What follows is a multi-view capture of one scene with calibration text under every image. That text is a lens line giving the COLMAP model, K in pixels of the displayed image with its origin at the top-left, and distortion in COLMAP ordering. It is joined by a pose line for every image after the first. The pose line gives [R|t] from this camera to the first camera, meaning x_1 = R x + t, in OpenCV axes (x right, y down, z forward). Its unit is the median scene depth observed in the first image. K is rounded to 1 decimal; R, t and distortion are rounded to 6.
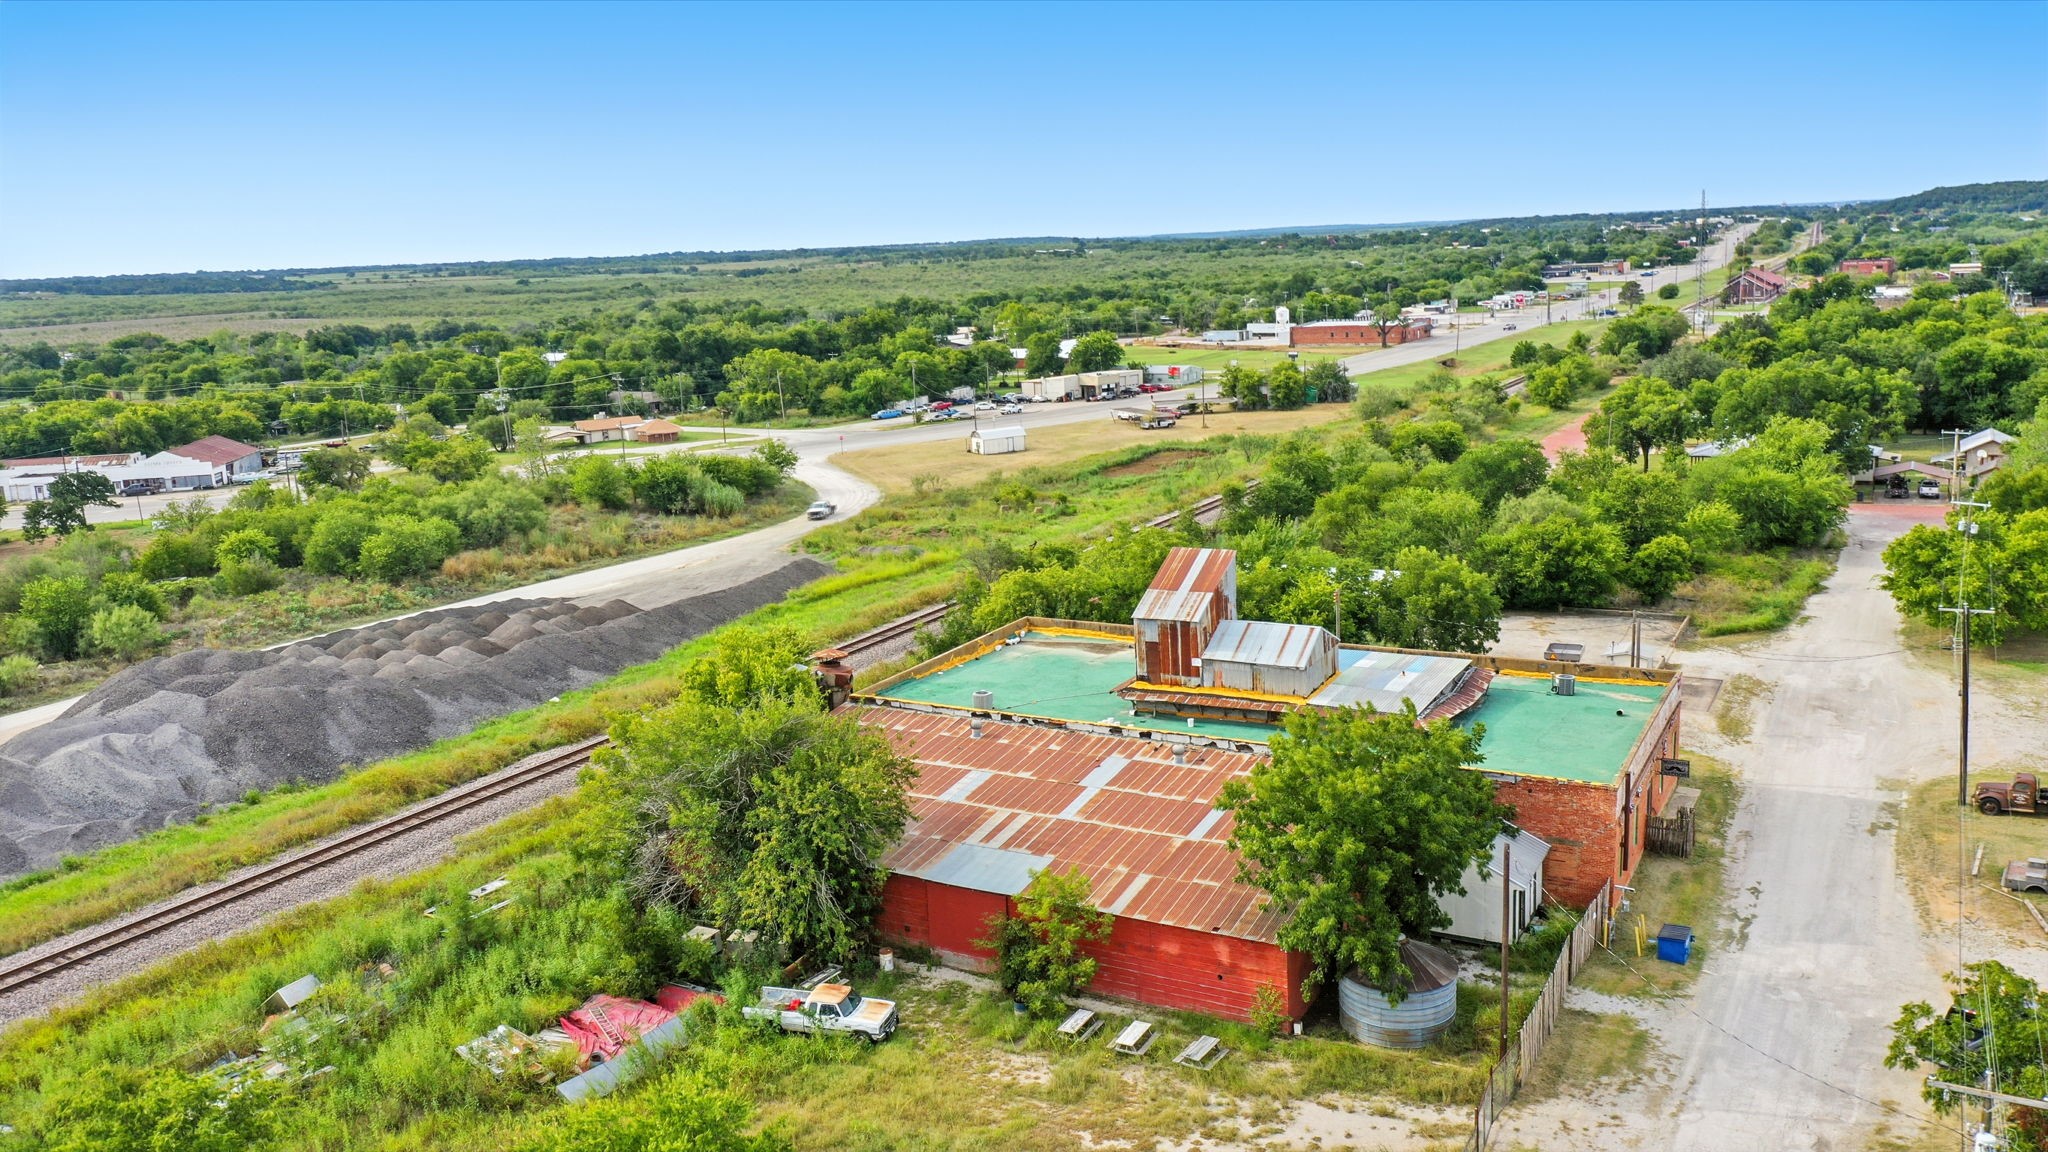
lens RADIAL K [[1610.9, 0, 1025.3], [0, 1610.9, 577.3], [0, 0, 1]] dist [-0.001640, -0.003020]
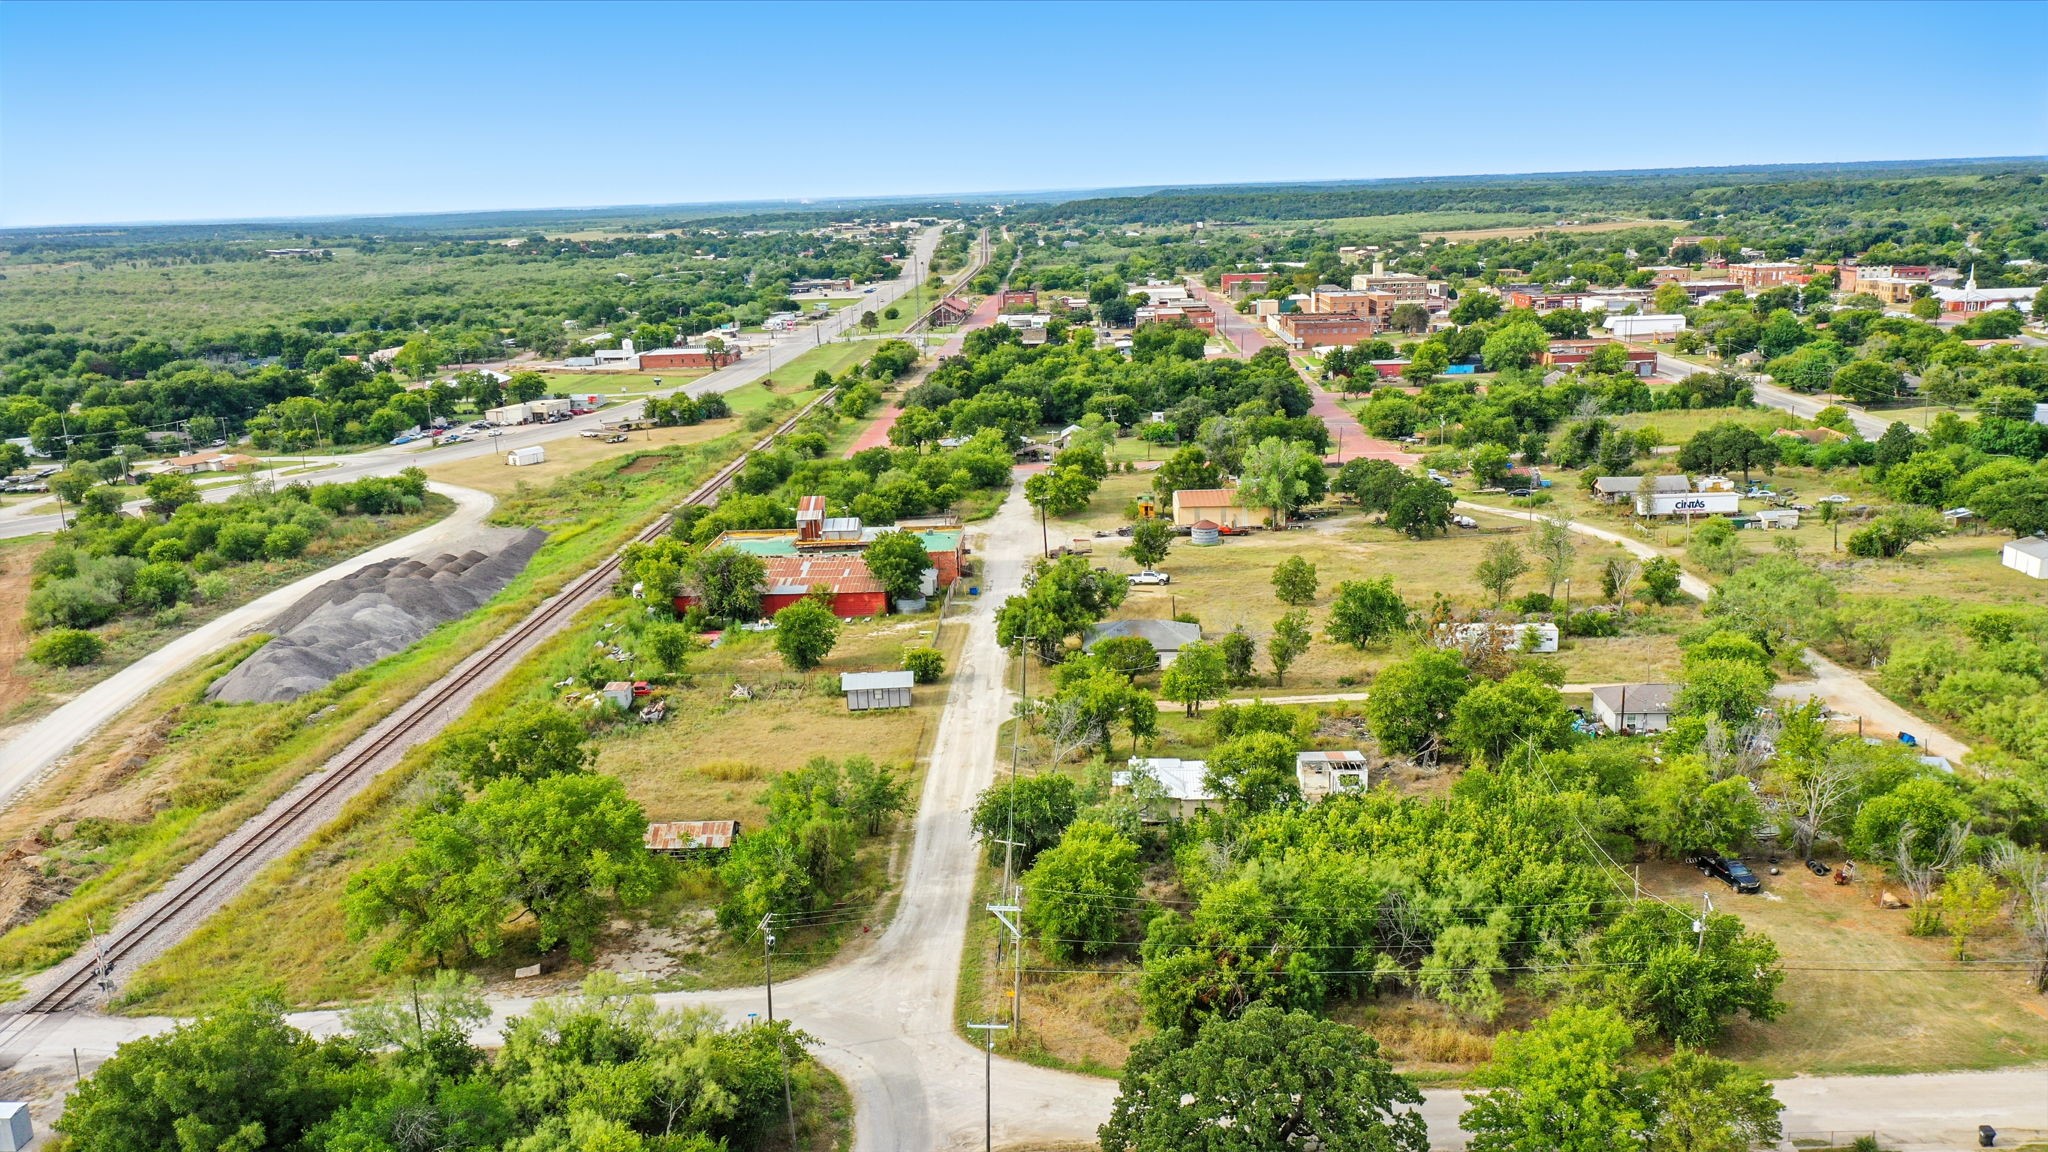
lens RADIAL K [[1610.9, 0, 1017.1], [0, 1610.9, 575.8], [0, 0, 1]] dist [-0.001640, -0.003020]
pose [[0.892506, -0.090091, 0.441946, -0.431508], [0.085504, 0.995876, 0.030337, 0.034642], [-0.442857, 0.010712, 0.896528, -0.893543]]
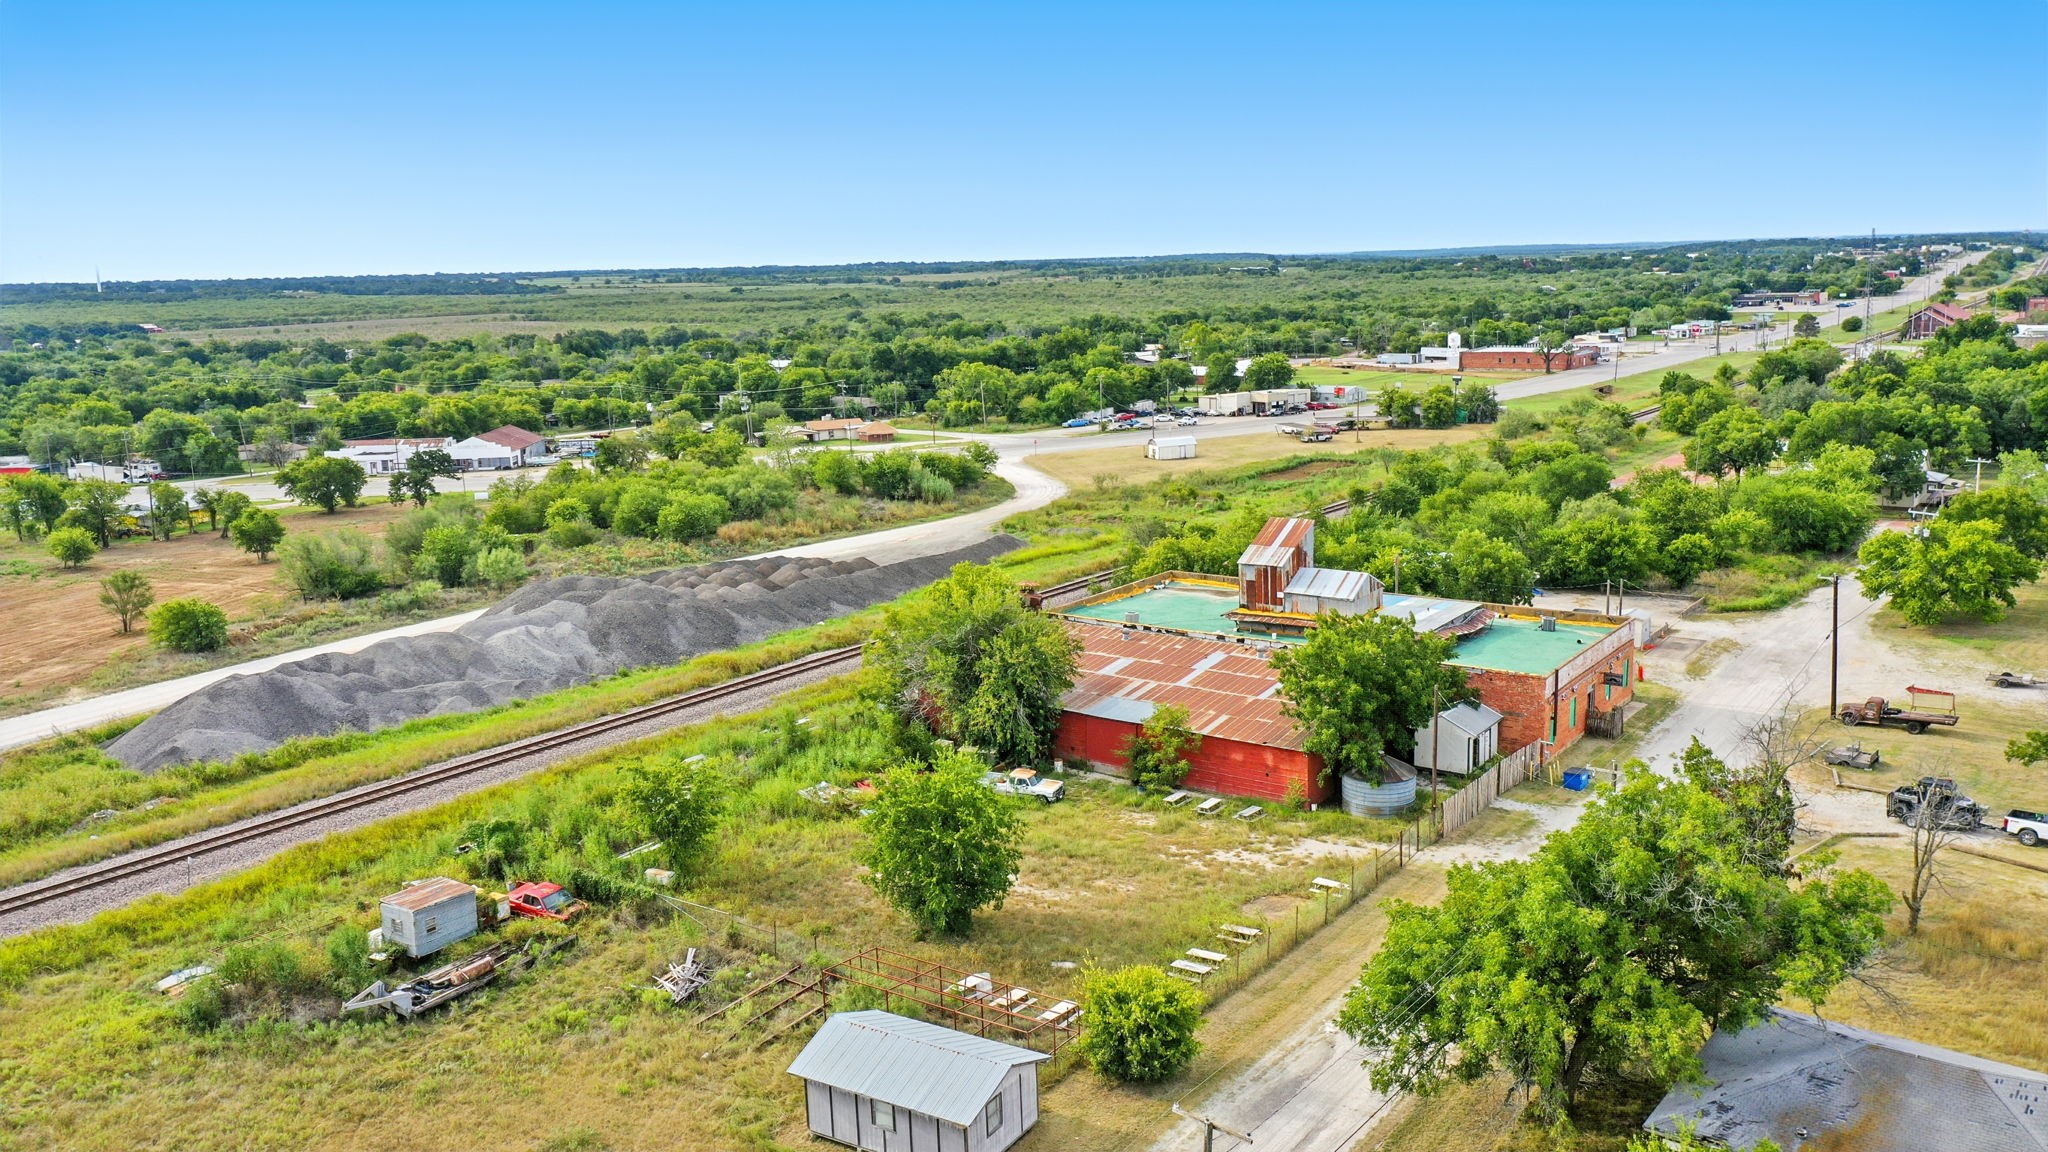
lens RADIAL K [[1610.9, 0, 1018.2], [0, 1610.9, 577.8], [0, 0, 1]] dist [-0.001640, -0.003020]
pose [[0.992211, 0.038914, -0.118335, 0.020489], [-0.039805, 0.999194, -0.005178, 0.025574], [0.118038, 0.009848, 0.992960, -0.217083]]
